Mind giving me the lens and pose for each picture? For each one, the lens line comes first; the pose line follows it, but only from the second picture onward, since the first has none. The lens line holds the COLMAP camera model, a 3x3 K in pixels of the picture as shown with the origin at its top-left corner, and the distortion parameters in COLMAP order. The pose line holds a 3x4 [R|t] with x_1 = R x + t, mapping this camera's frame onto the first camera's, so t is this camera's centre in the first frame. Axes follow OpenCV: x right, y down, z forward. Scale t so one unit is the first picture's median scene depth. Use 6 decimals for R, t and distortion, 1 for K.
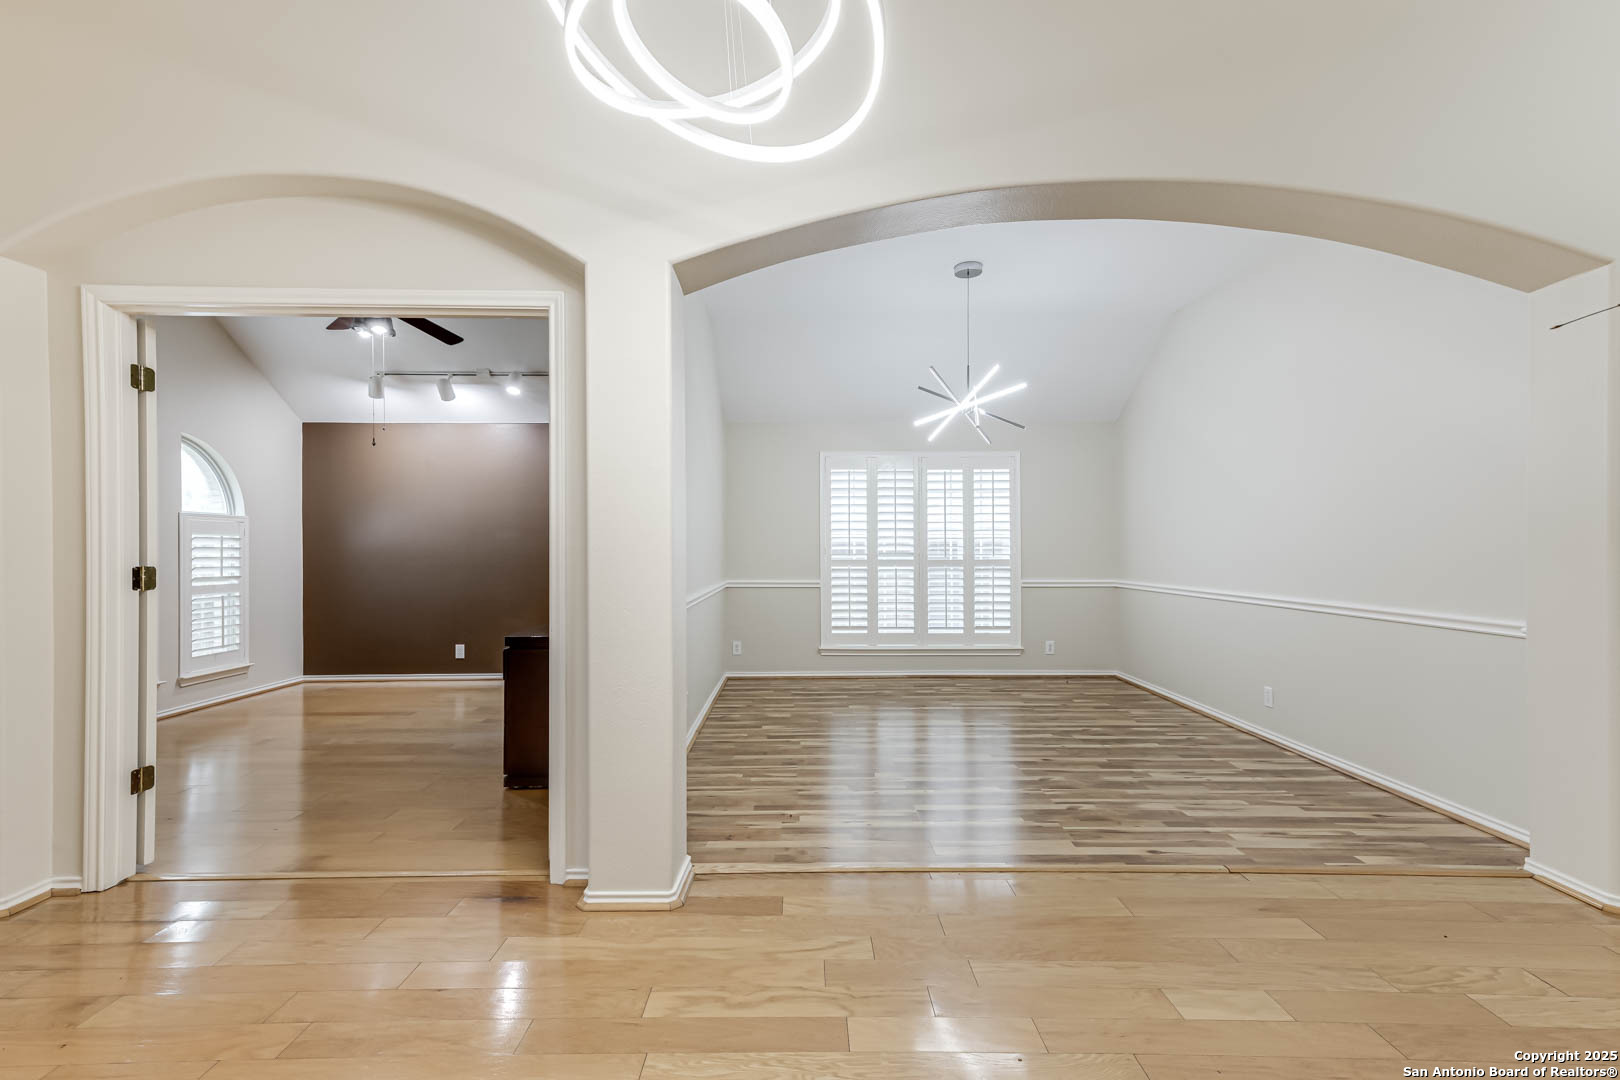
lens RADIAL K [[722.8, 0, 806.4], [0, 722.8, 547.0], [0, 0, 1]] dist [0.022340, -0.000582]
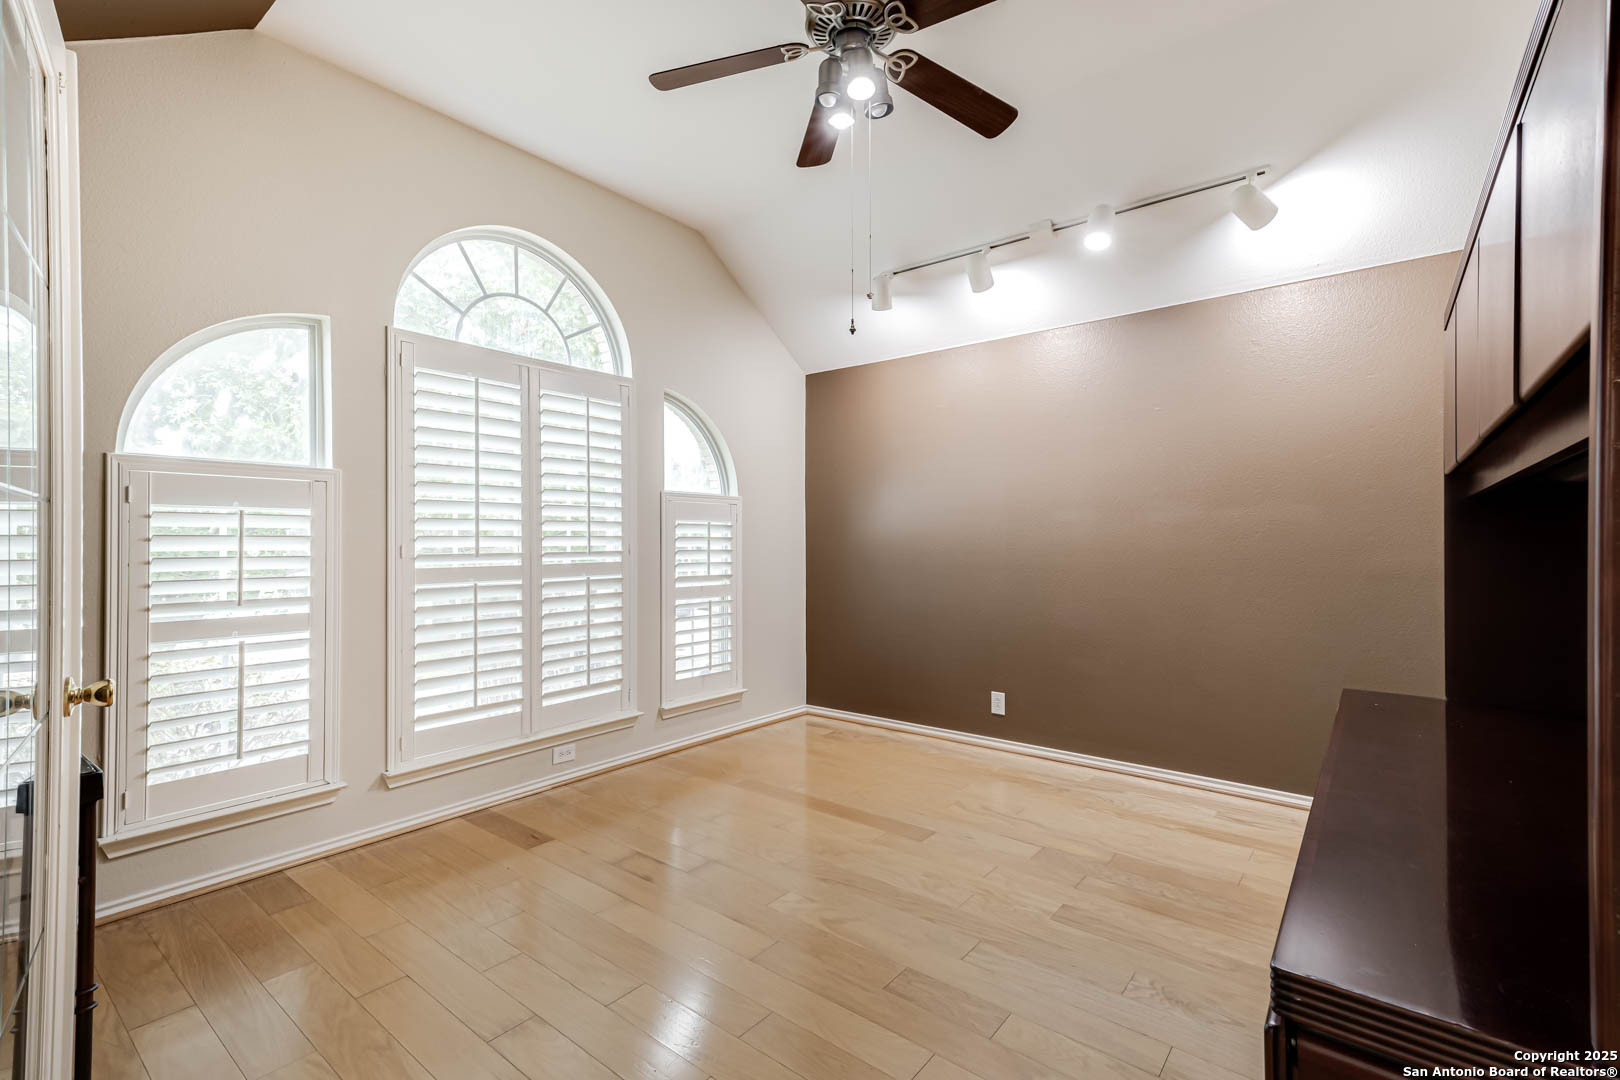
lens RADIAL K [[722.8, 0, 806.4], [0, 722.8, 547.0], [0, 0, 1]] dist [0.022340, -0.000582]
pose [[0.775850, 0.005399, -0.630894, -0.238602], [0.000821, 0.999954, 0.009567, 0.003434], [0.630917, -0.007940, 0.775810, 0.467902]]
